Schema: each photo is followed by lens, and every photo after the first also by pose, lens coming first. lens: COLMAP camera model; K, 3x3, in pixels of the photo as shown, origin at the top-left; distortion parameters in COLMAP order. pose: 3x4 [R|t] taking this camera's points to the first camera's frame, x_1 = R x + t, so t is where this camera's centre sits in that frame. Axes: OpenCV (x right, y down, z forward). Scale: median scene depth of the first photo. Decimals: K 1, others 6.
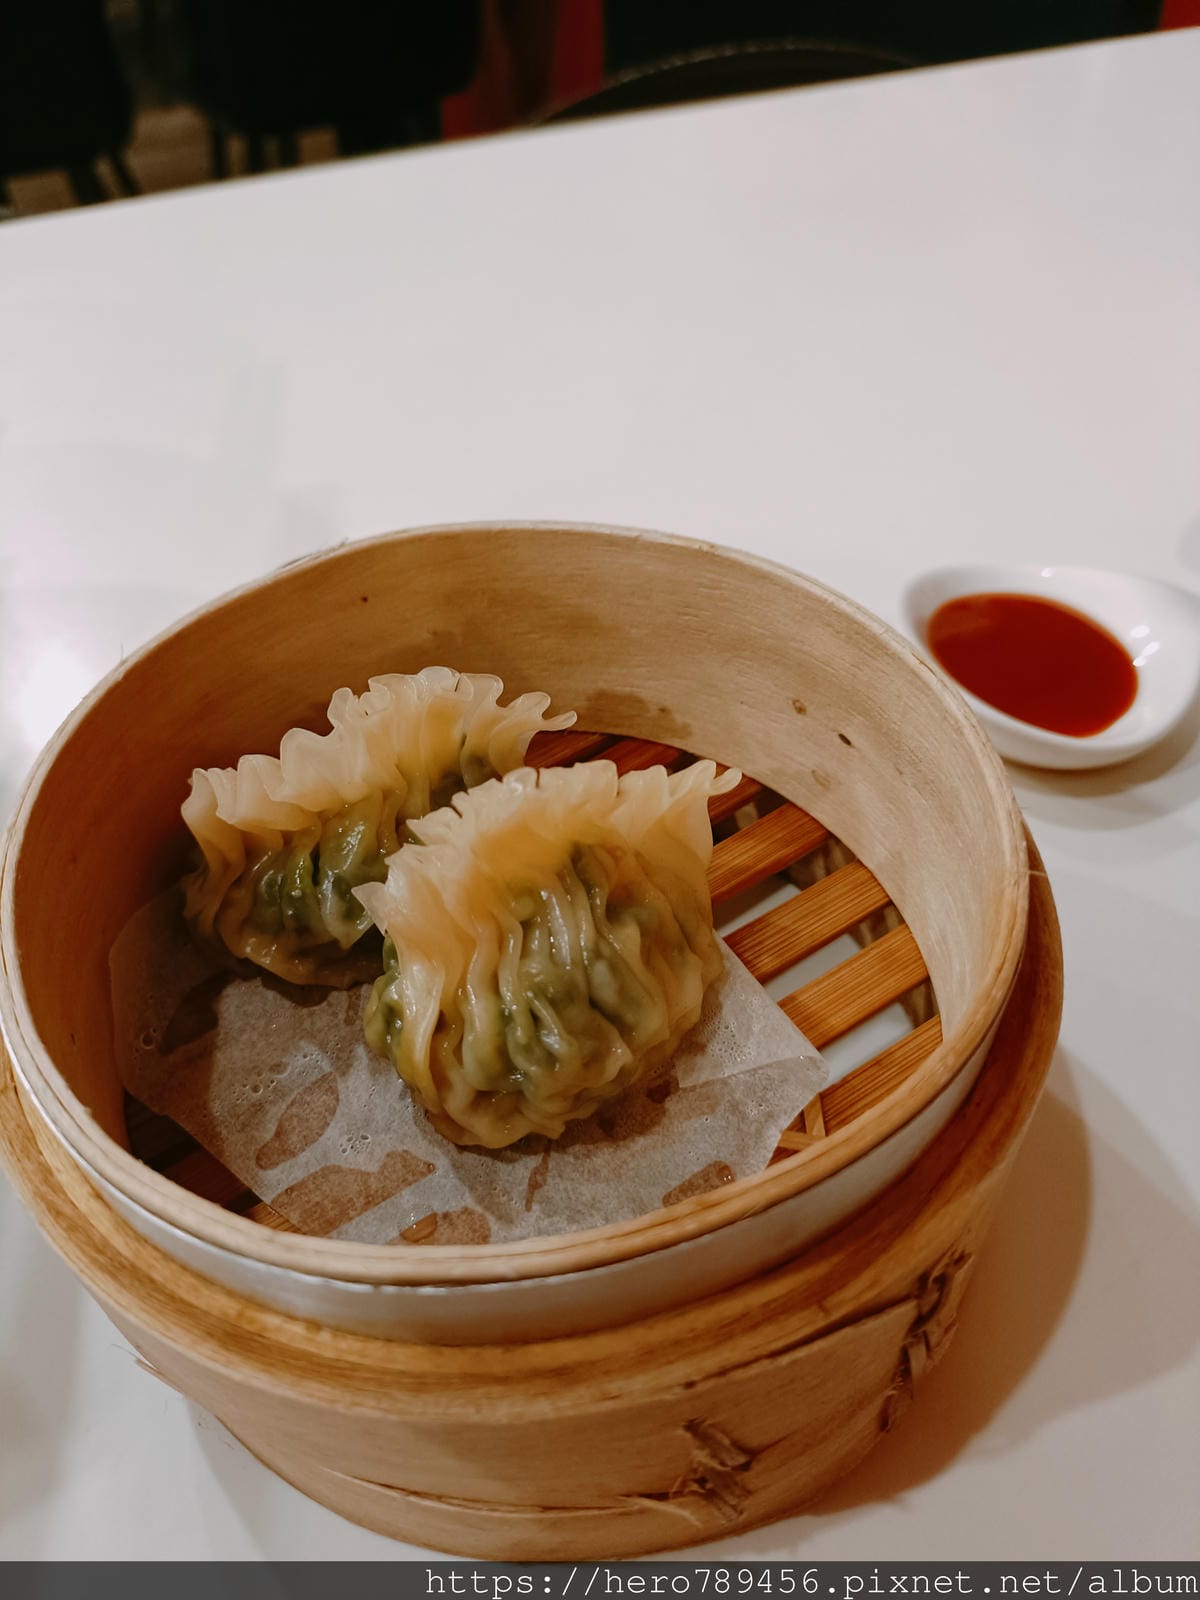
lens RADIAL K [[1212.7, 0, 600.0], [0, 1212.7, 800.0], [0, 0, 1]] dist [0.000547, 0.000619]
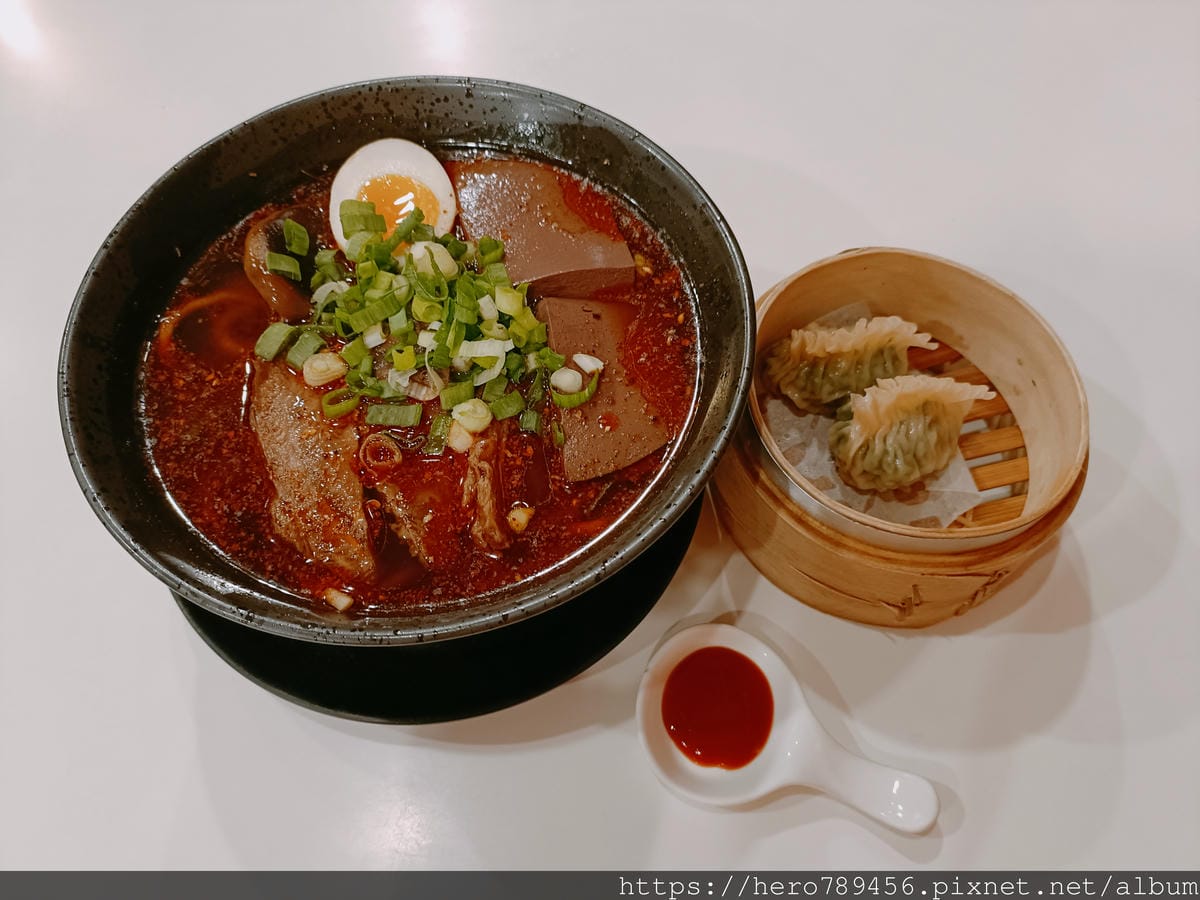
lens RADIAL K [[856.8, 0, 600.0], [0, 856.8, 450.0], [0, 0, 1]] dist [-0.036151, 0.000974]
pose [[0.937010, 0.323370, -0.132079, -0.438181], [-0.272246, 0.912986, 0.303872, -0.256299], [0.218849, -0.248773, 0.943513, -1.073469]]
